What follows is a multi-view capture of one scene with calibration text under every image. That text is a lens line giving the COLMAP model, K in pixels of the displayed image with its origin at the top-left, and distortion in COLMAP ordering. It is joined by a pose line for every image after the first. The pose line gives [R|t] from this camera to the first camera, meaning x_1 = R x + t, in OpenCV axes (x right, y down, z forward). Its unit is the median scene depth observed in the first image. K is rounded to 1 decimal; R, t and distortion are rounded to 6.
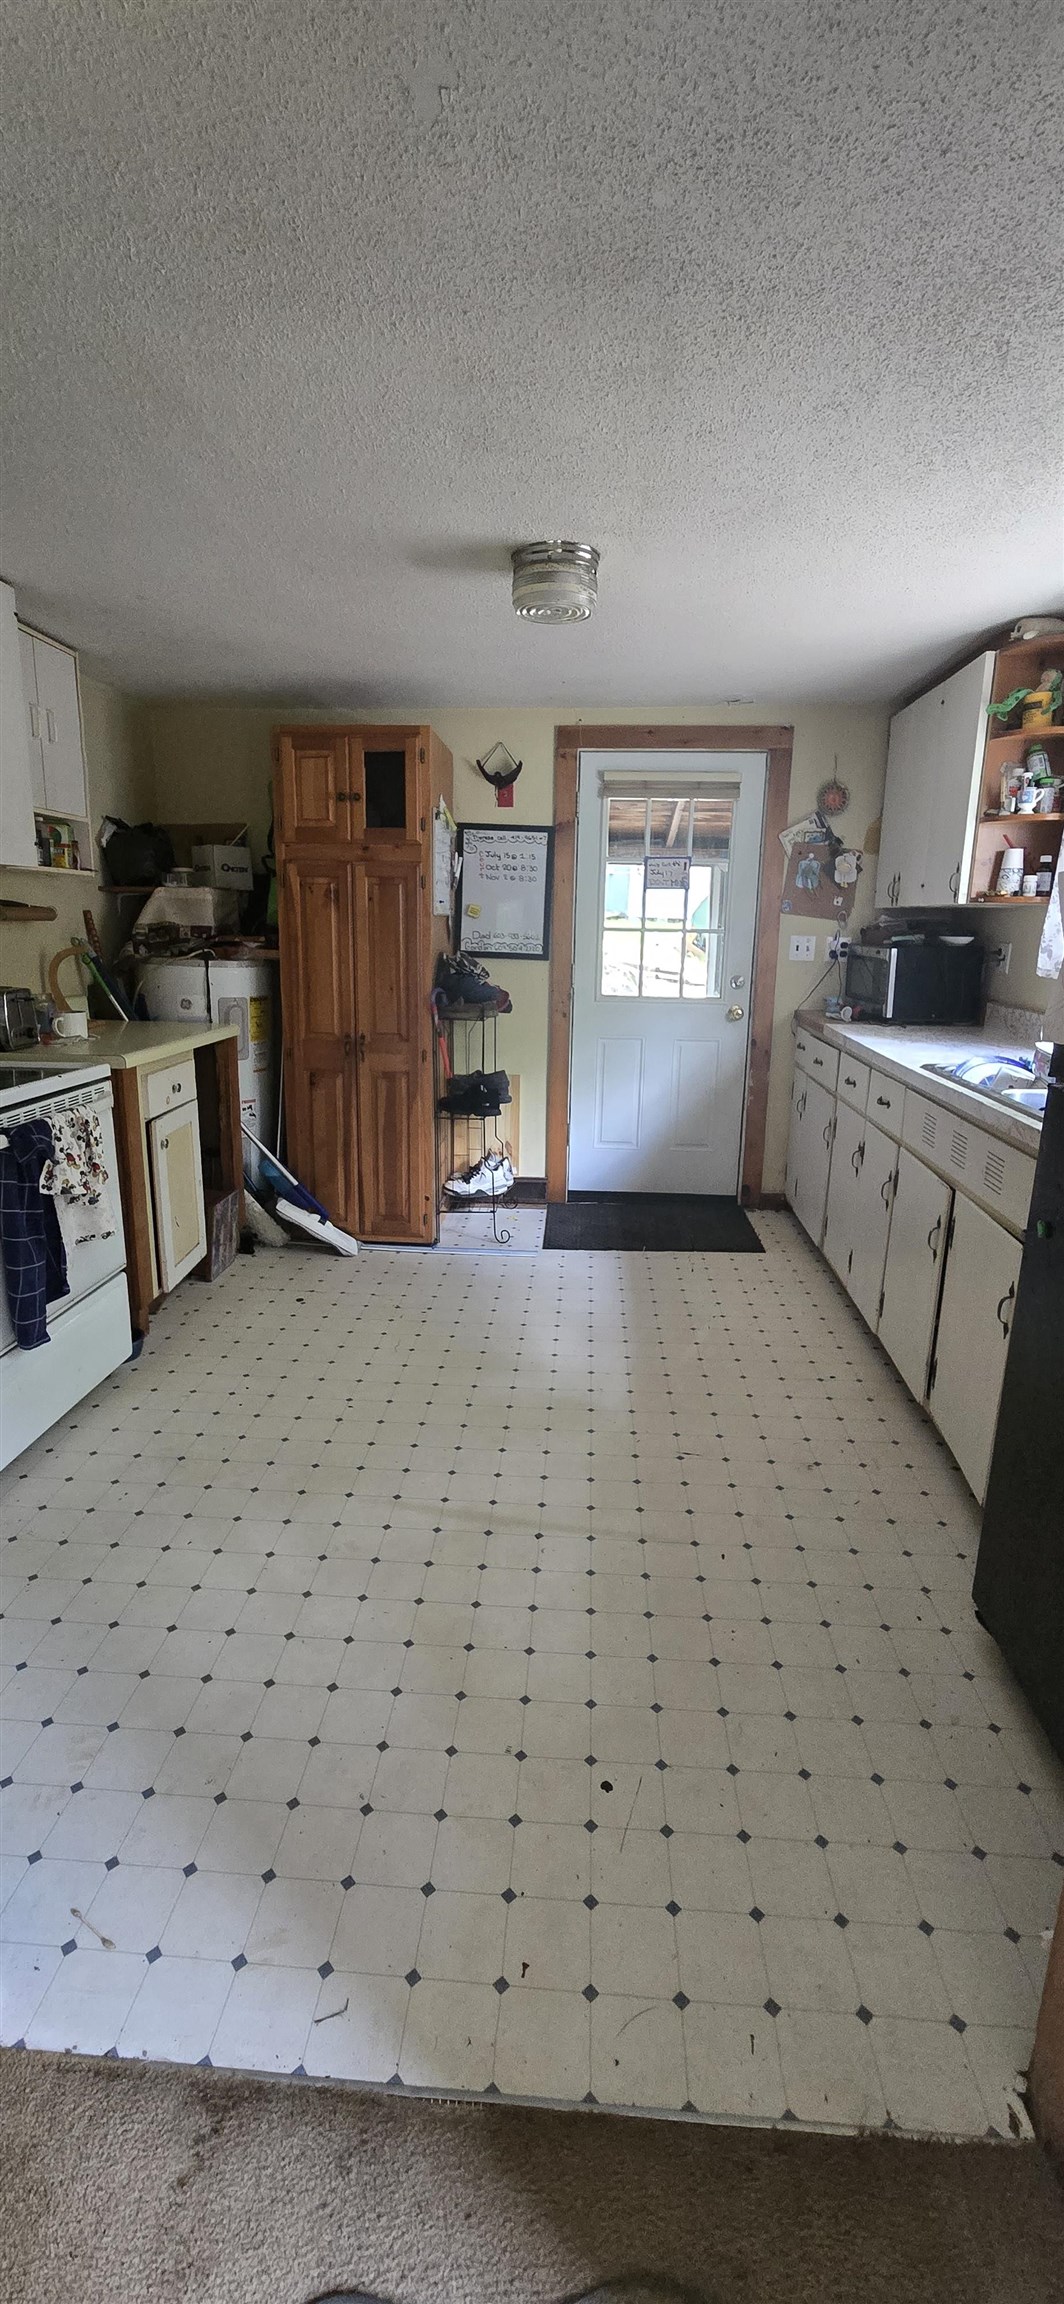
lens RADIAL K [[922.2, 0, 532.4], [0, 922.2, 1141.2], [0, 0, 1]] dist [-0.001873, 0.000183]
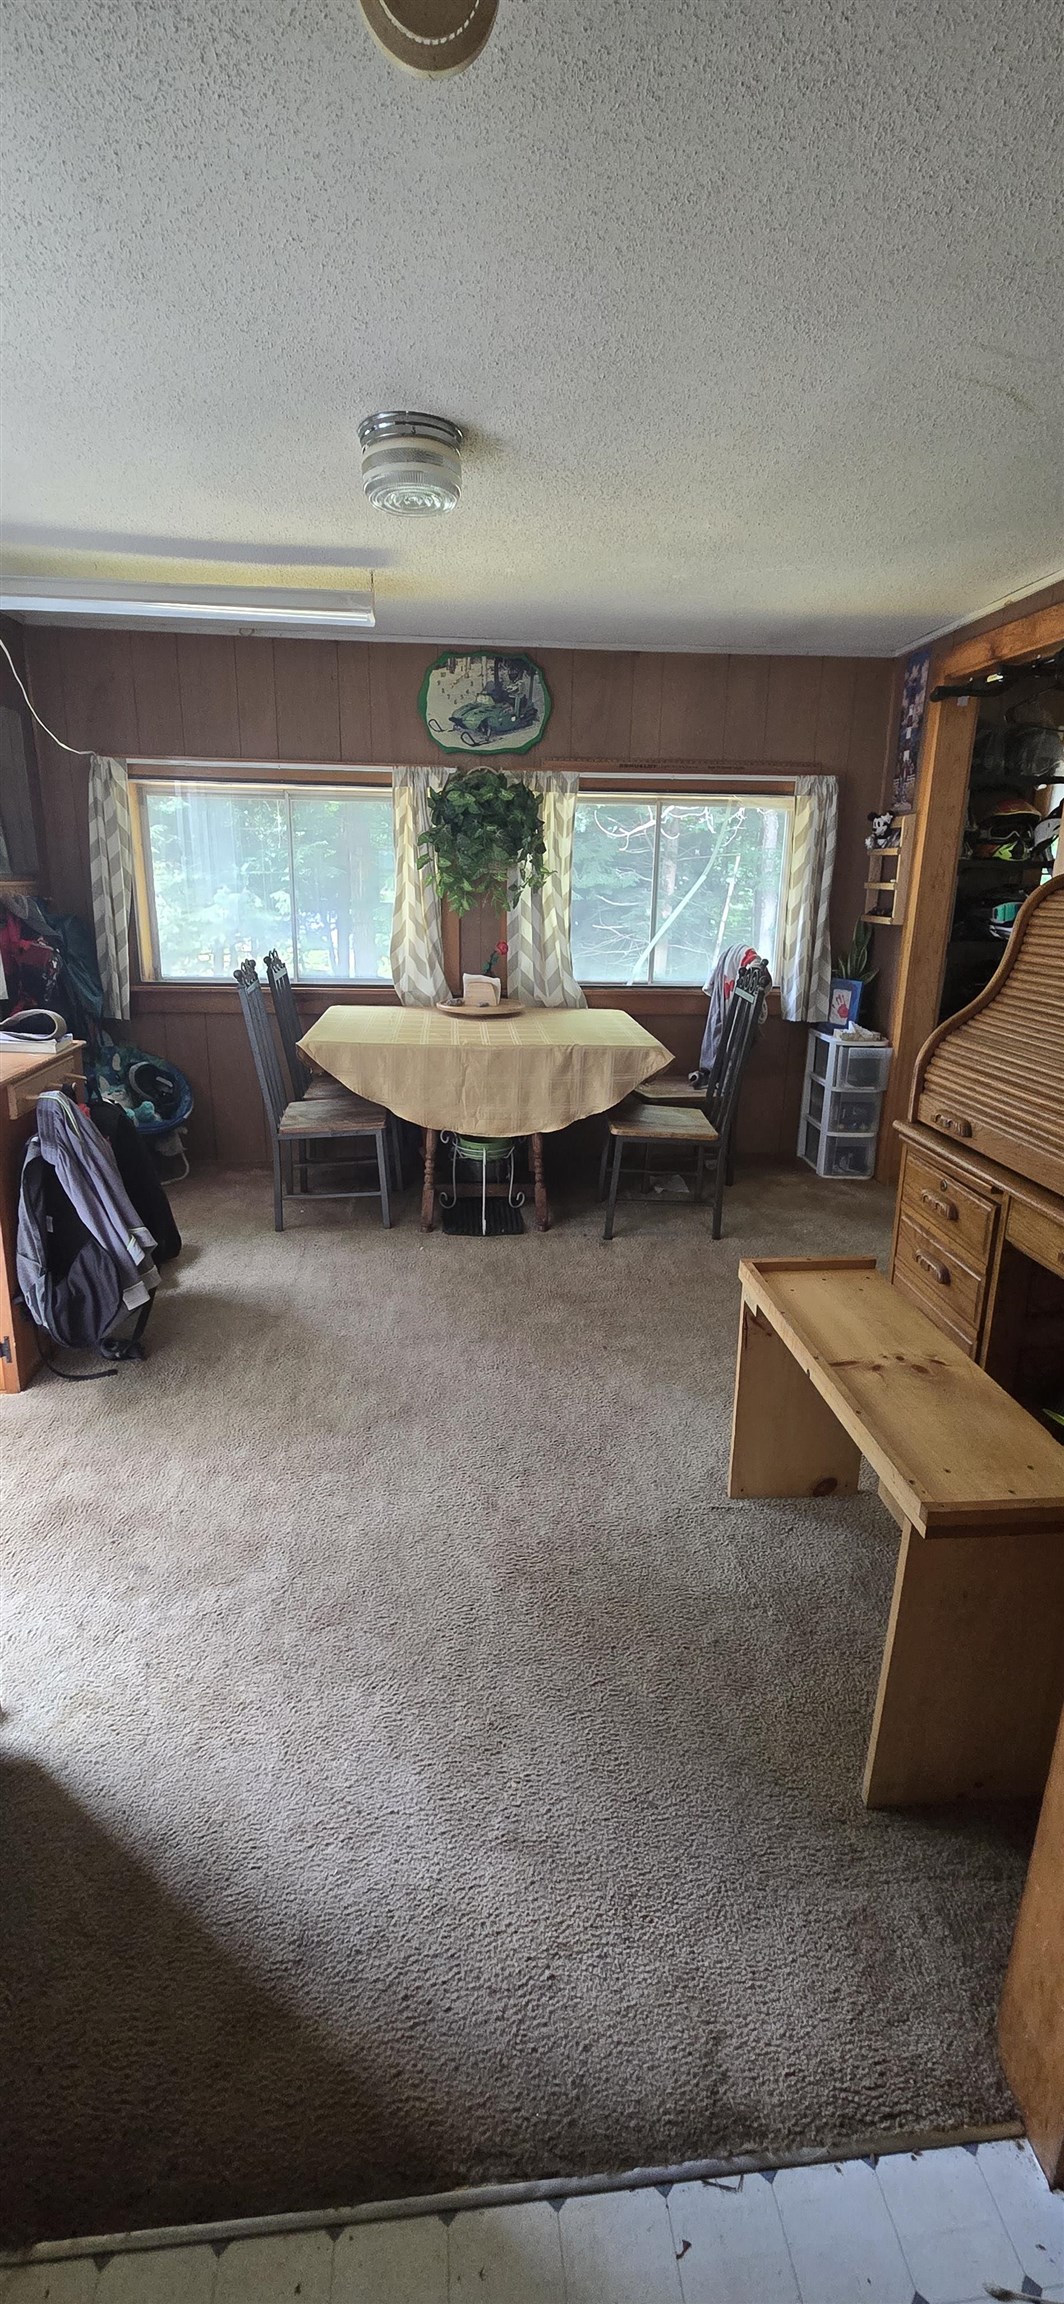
lens RADIAL K [[922.2, 0, 532.4], [0, 922.2, 1141.2], [0, 0, 1]] dist [-0.001873, 0.000183]
pose [[-0.985669, 0.011702, -0.168284, 0.012785], [-0.072554, 0.871195, 0.485546, -0.320932], [0.152290, 0.490797, -0.857861, 1.321356]]
